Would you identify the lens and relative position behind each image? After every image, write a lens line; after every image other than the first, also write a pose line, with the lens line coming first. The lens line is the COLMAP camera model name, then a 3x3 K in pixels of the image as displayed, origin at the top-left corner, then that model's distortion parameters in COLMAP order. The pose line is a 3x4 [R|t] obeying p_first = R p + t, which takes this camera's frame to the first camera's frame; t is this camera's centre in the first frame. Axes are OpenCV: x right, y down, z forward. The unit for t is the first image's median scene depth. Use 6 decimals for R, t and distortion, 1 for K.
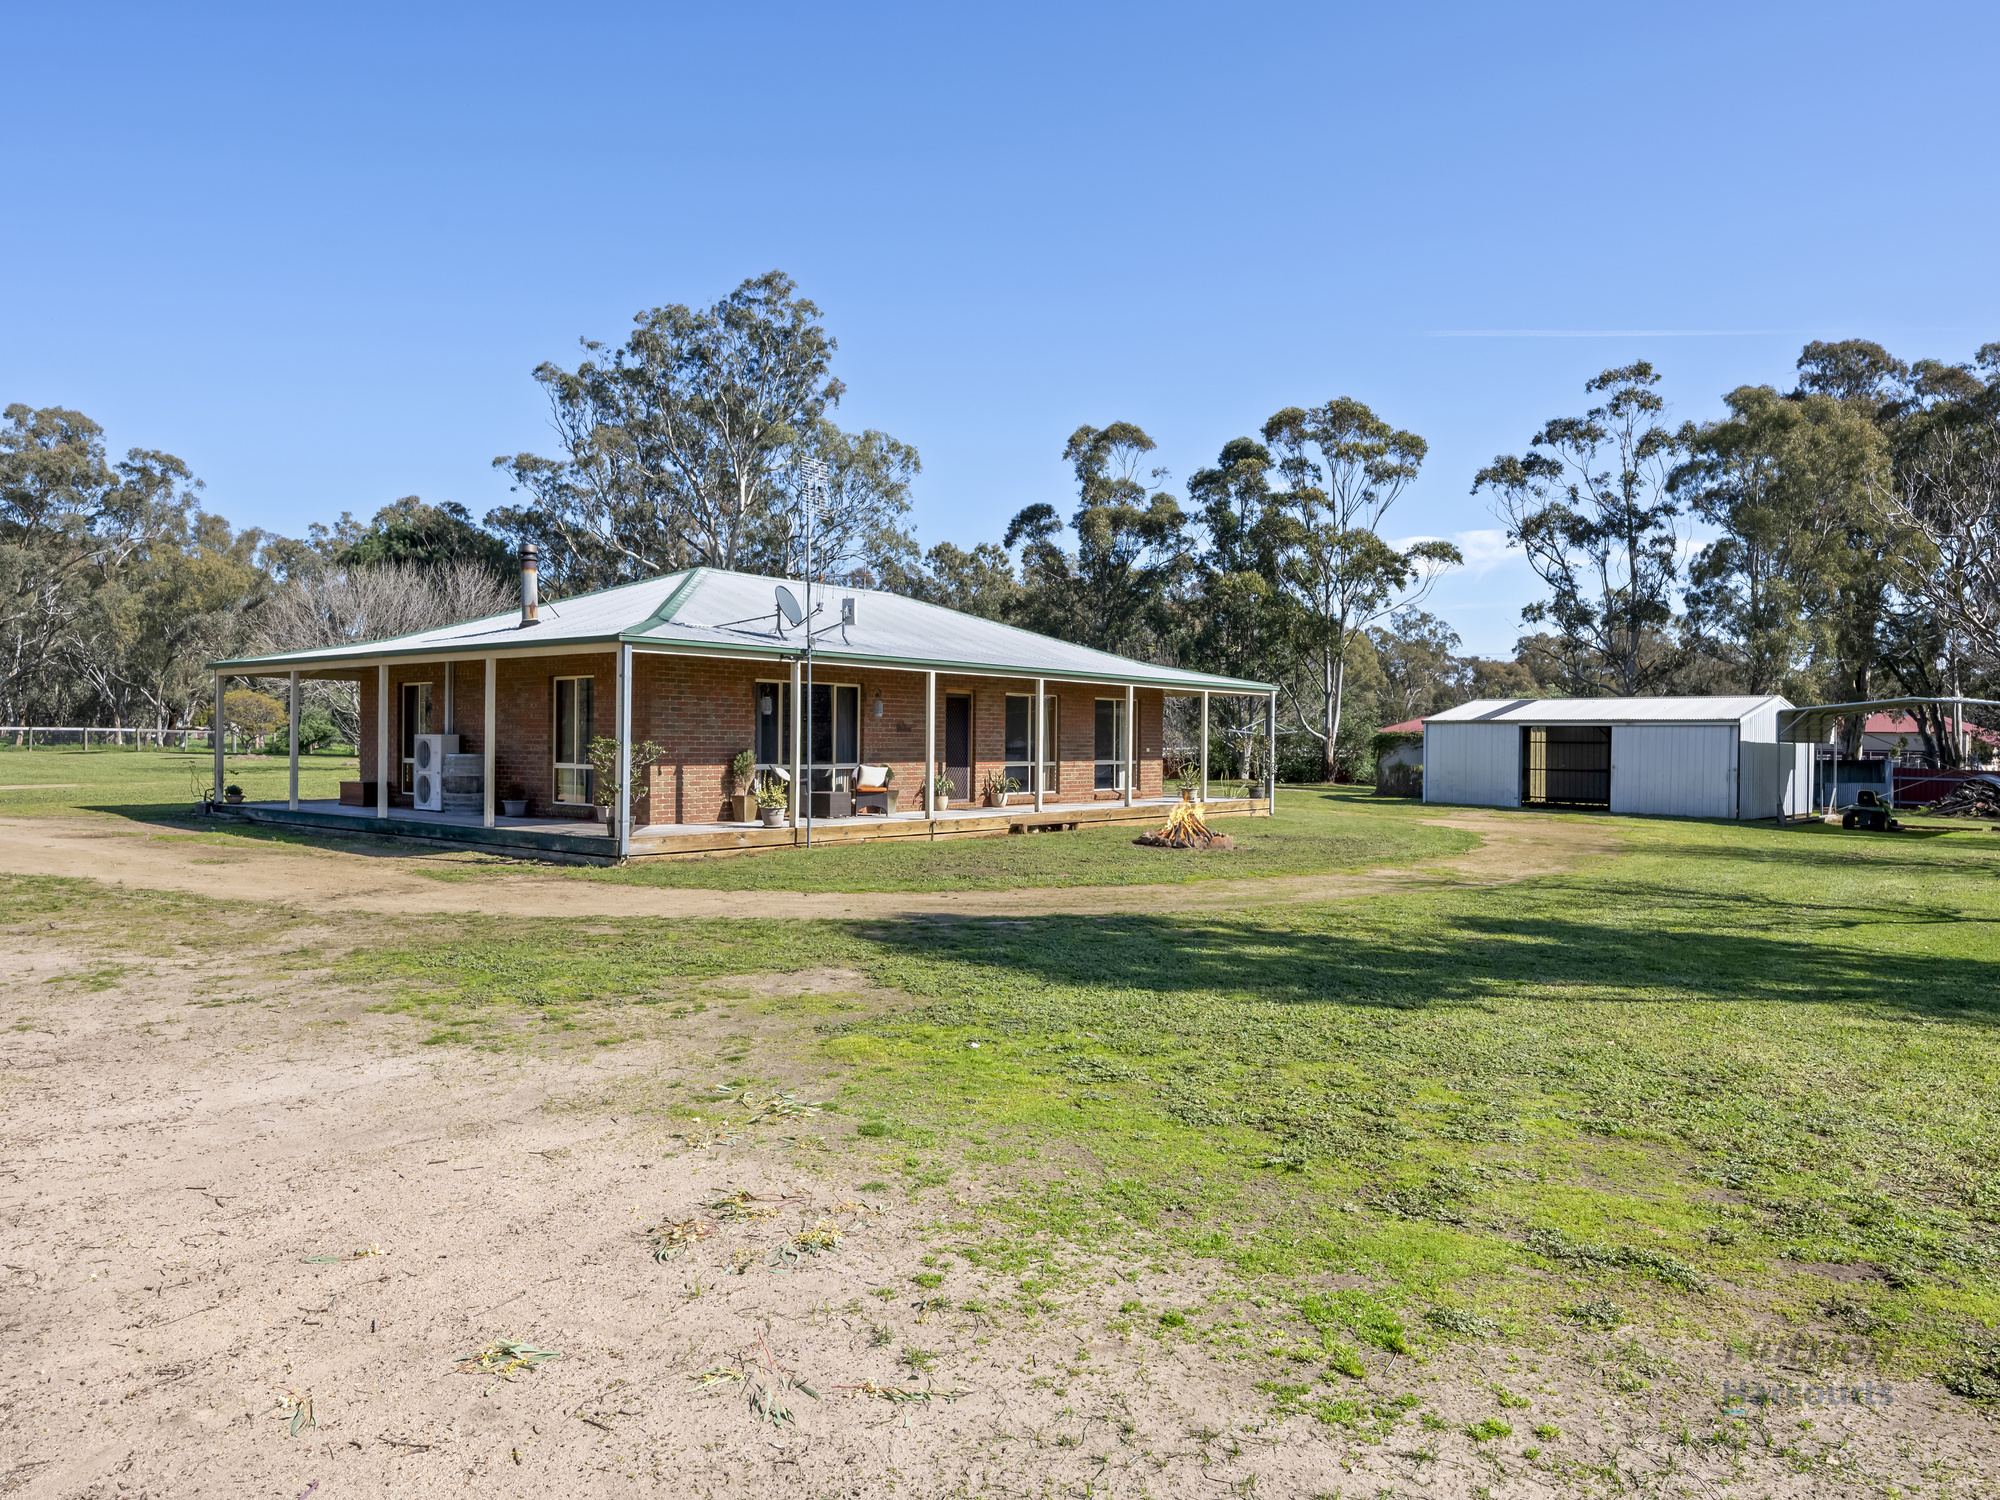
lens RADIAL K [[1322.6, 0, 1005.6], [0, 1322.6, 748.0], [0, 0, 1]] dist [0.026231, 0.000580]
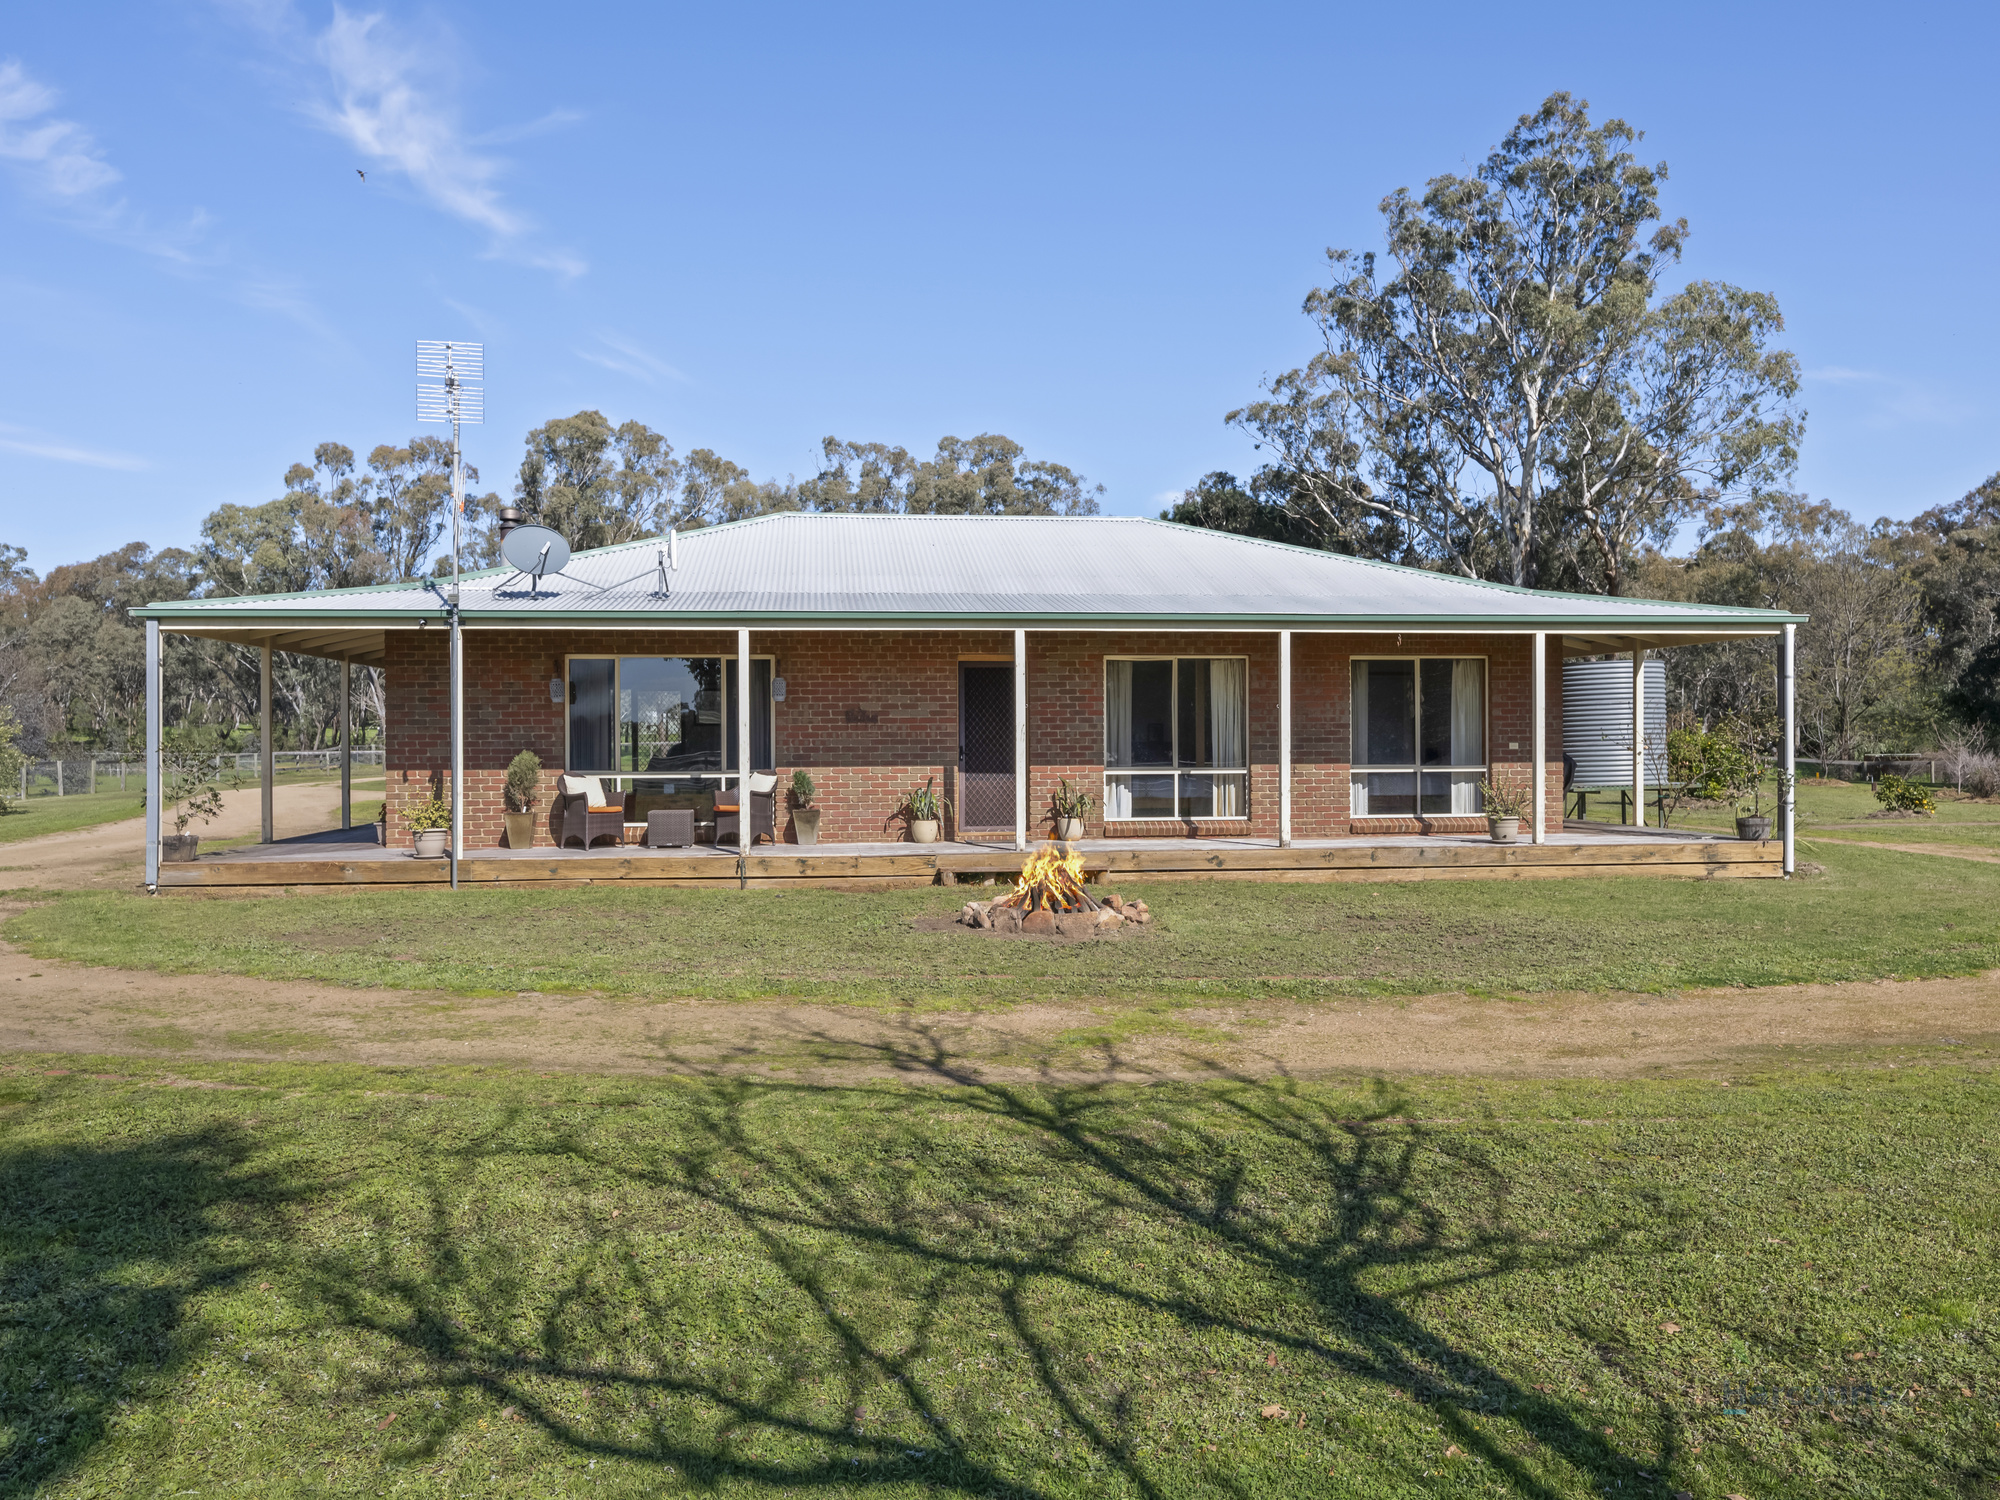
lens RADIAL K [[1526.2, 0, 999.9], [0, 1526.2, 754.1], [0, 0, 1]] dist [-0.003943, 0.001759]
pose [[0.712678, -0.004333, -0.701478, 0.190781], [0.004605, 0.999988, -0.001498, 0.001679], [0.701477, -0.002163, 0.712689, 0.189076]]
